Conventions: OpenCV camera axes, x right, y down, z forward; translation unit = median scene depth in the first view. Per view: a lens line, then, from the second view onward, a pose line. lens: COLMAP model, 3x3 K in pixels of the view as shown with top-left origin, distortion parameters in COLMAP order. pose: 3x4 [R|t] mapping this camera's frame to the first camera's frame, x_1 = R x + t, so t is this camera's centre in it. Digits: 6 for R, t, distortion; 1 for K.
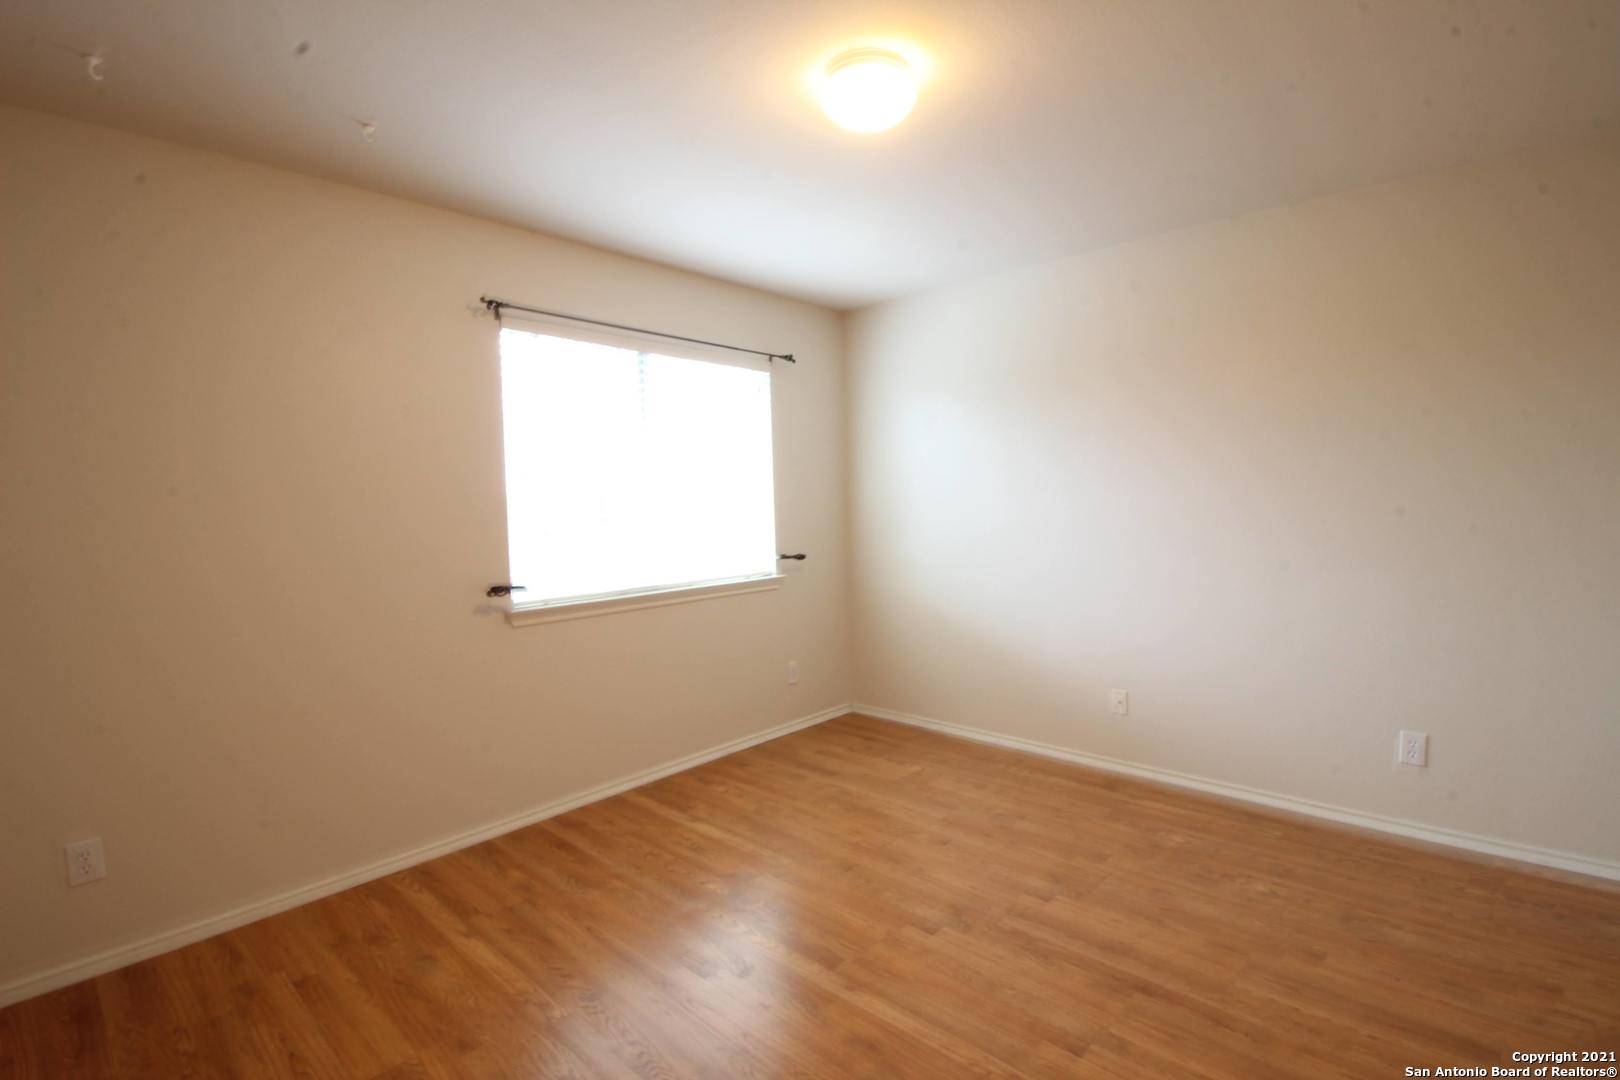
lens RADIAL K [[748.4, 0, 828.3], [0, 748.4, 532.6], [0, 0, 1]] dist [0.001129, -0.013980]
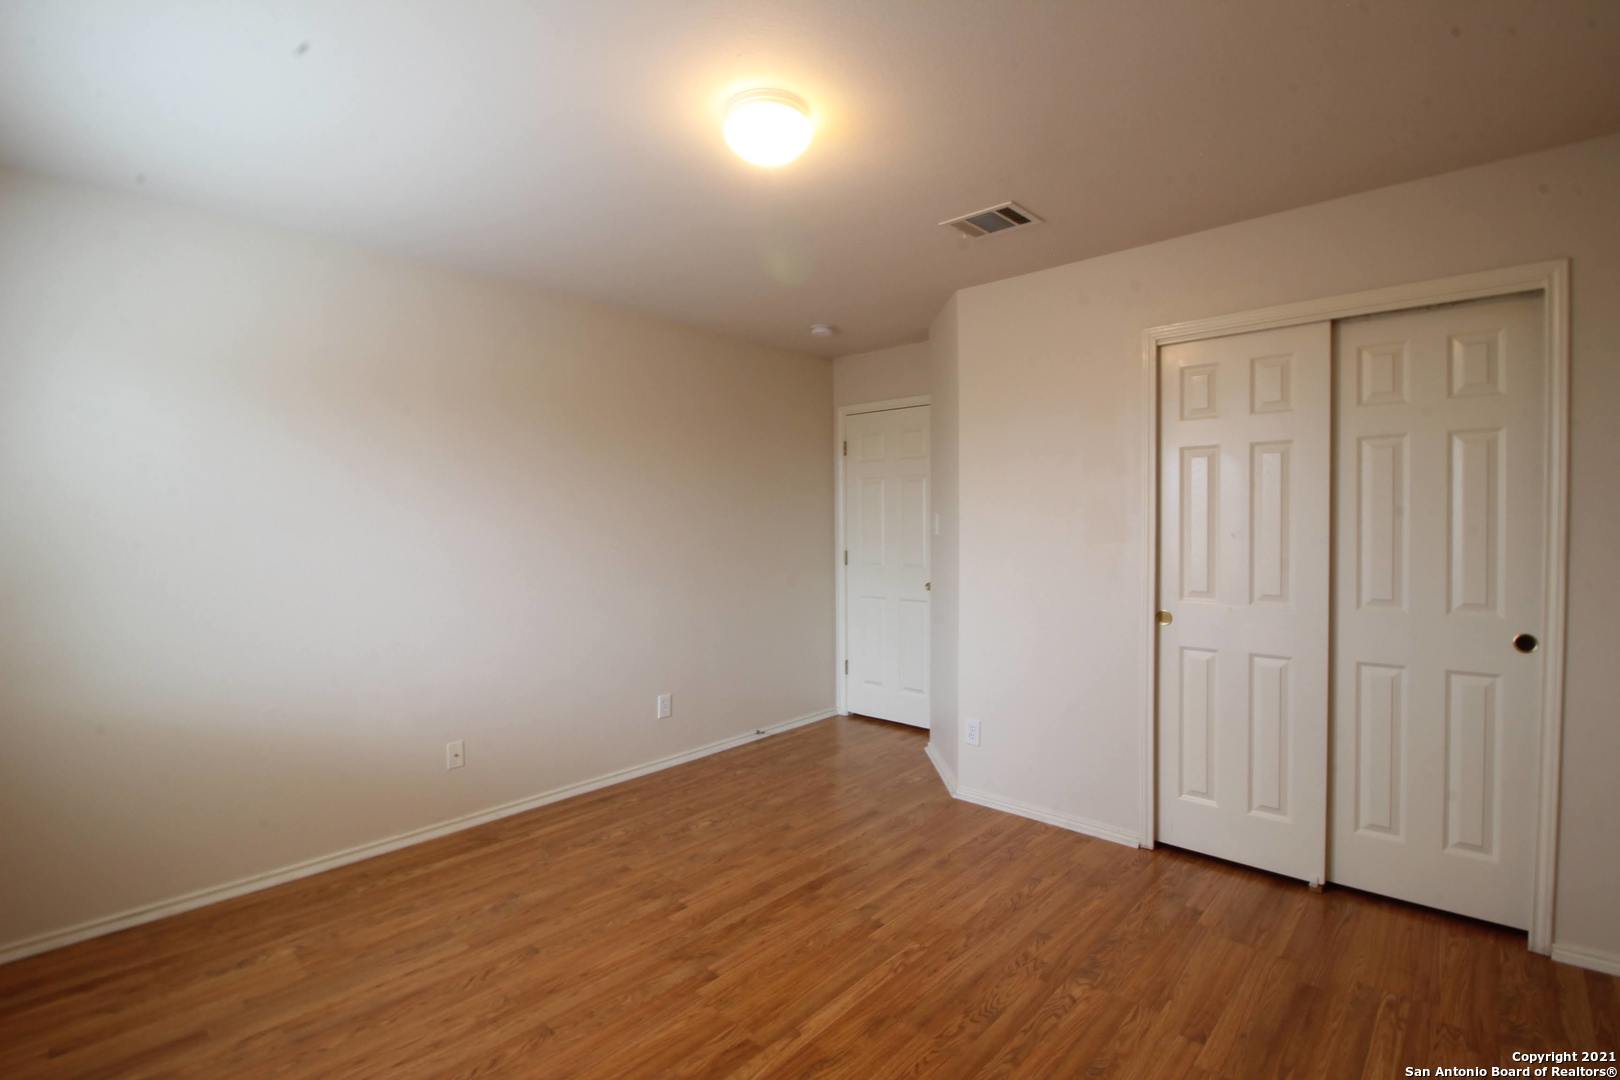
lens RADIAL K [[748.4, 0, 828.3], [0, 748.4, 532.6], [0, 0, 1]] dist [0.001129, -0.013980]
pose [[0.008987, 0.004696, 0.999949, -0.672001], [0.058097, 0.998297, -0.005210, -0.019386], [-0.998271, 0.058140, 0.008699, 0.656560]]
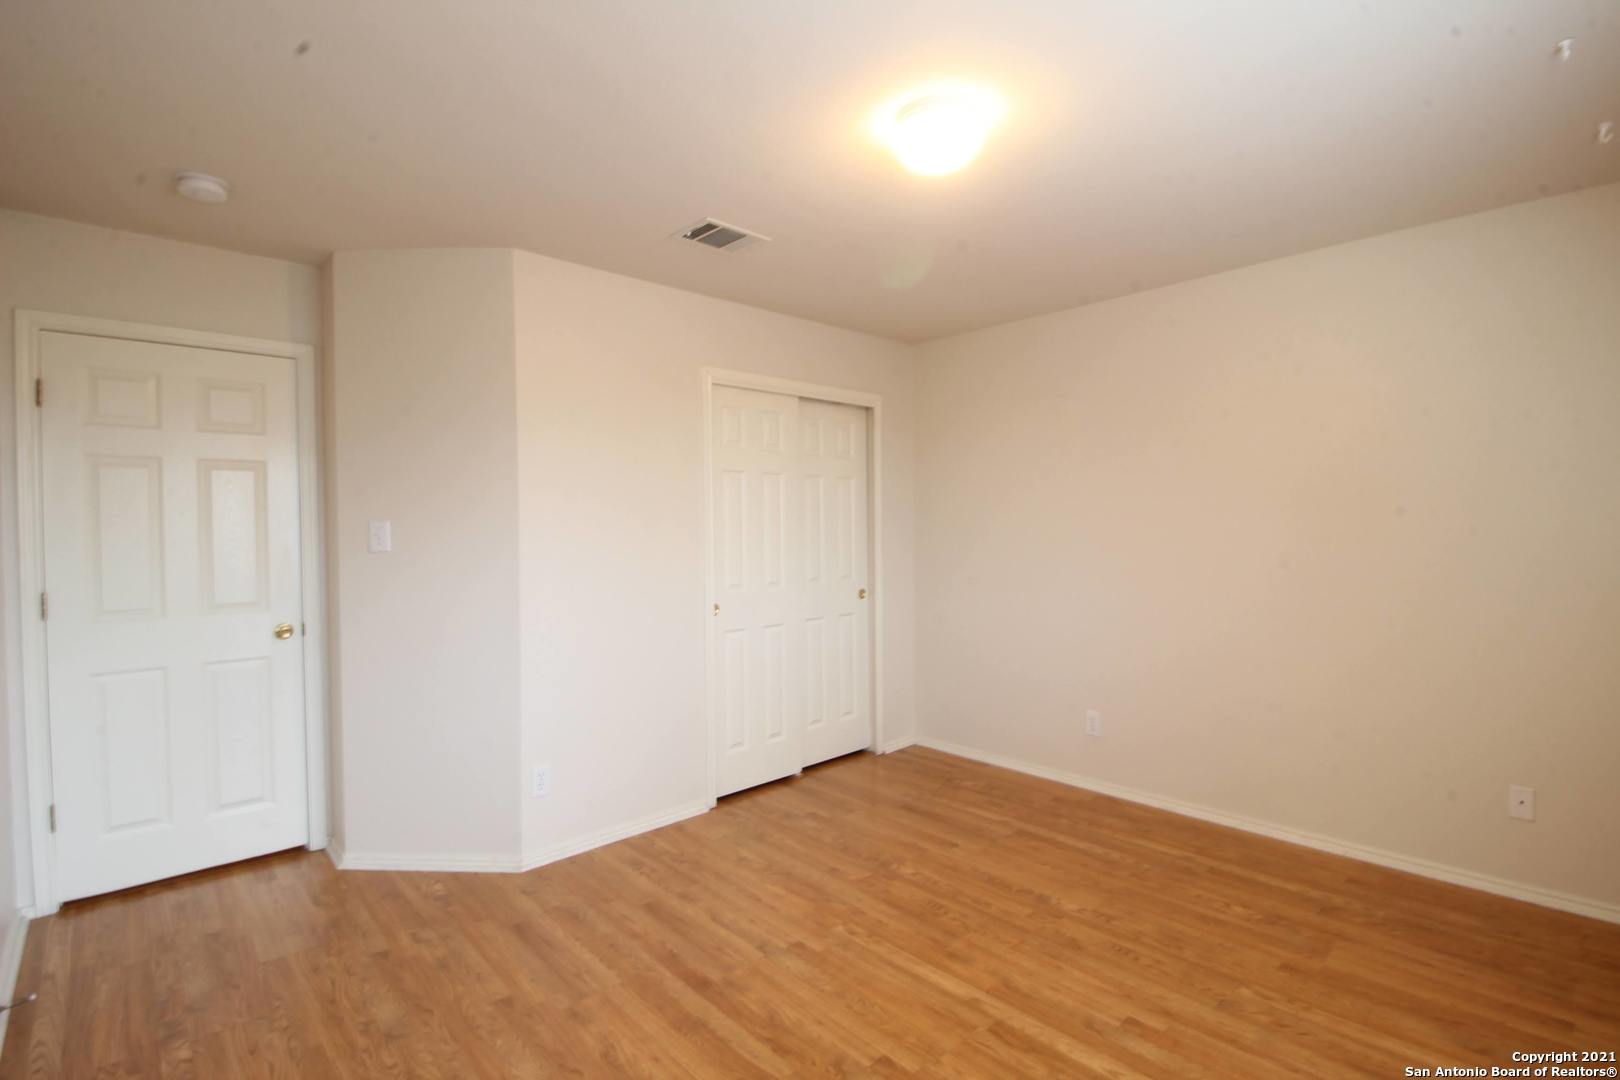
lens RADIAL K [[763.9, 0, 810.0], [0, 763.9, 540.0], [0, 0, 1]] dist [0.029463, -0.031469]
pose [[-0.995285, 0.026036, 0.093436, 0.103061], [0.032725, 0.996954, 0.070788, -0.083347], [-0.091309, 0.073512, -0.993106, 1.470267]]
